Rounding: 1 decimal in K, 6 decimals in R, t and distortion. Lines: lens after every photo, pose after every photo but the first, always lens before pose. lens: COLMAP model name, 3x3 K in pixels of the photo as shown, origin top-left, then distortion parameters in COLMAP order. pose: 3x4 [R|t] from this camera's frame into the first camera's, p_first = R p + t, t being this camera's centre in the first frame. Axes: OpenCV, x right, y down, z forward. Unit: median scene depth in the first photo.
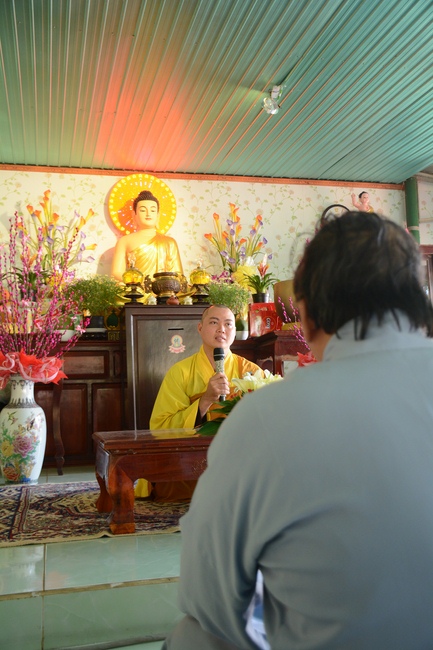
lens RADIAL K [[680.2, 0, 216.4], [0, 680.2, 328.3], [0, 0, 1]] dist [0.032613, 0.000000]
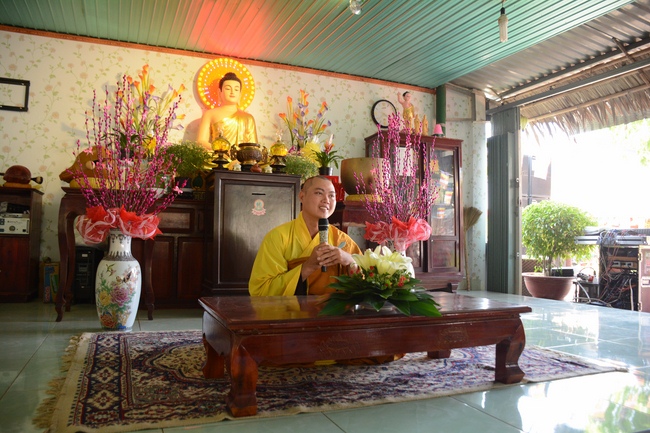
lens RADIAL K [[502.7, 0, 326.8], [0, 502.7, 214.8], [0, 0, 1]] dist [-0.130089, 0.063772]
pose [[0.986821, 0.058509, 0.150866, -0.058101], [-0.065207, 0.997076, 0.039840, -0.004030], [-0.148094, -0.049152, 0.987751, 0.133804]]
